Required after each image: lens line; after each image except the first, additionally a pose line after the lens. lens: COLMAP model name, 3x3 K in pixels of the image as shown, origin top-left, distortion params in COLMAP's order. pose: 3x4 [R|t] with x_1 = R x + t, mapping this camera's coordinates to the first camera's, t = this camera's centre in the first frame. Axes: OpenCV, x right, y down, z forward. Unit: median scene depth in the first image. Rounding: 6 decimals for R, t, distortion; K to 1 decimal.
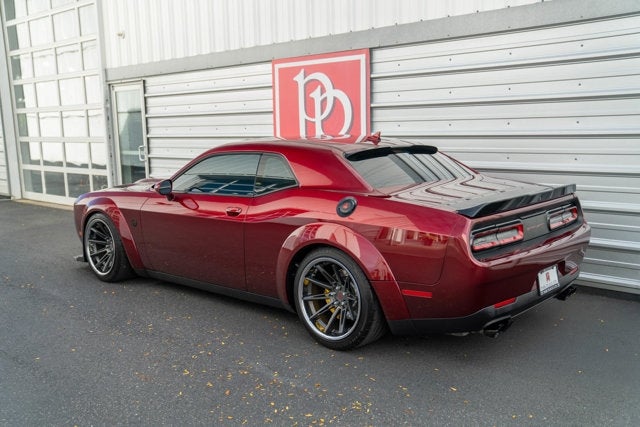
lens RADIAL K [[682.4, 0, 320.0], [0, 682.4, 213.5], [0, 0, 1]] dist [0.003298, 0.317483]
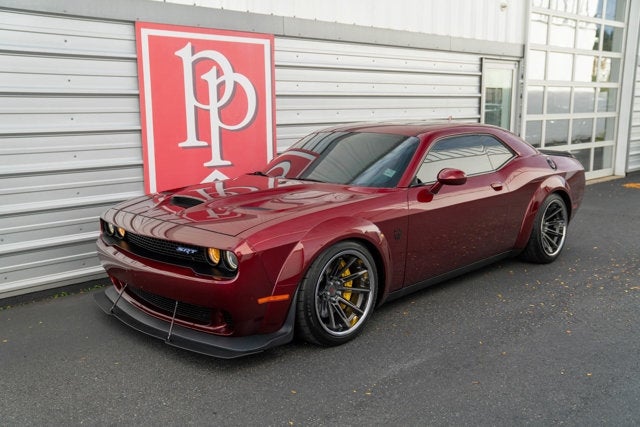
lens RADIAL K [[612.6, 0, 320.0], [0, 612.6, 213.5], [0, 0, 1]] dist [-0.028495, 0.202685]
pose [[0.046815, -0.145165, 0.988299, -0.763713], [0.145846, 0.979775, 0.137004, -0.093863], [-0.988199, 0.137725, 0.067040, 0.843188]]
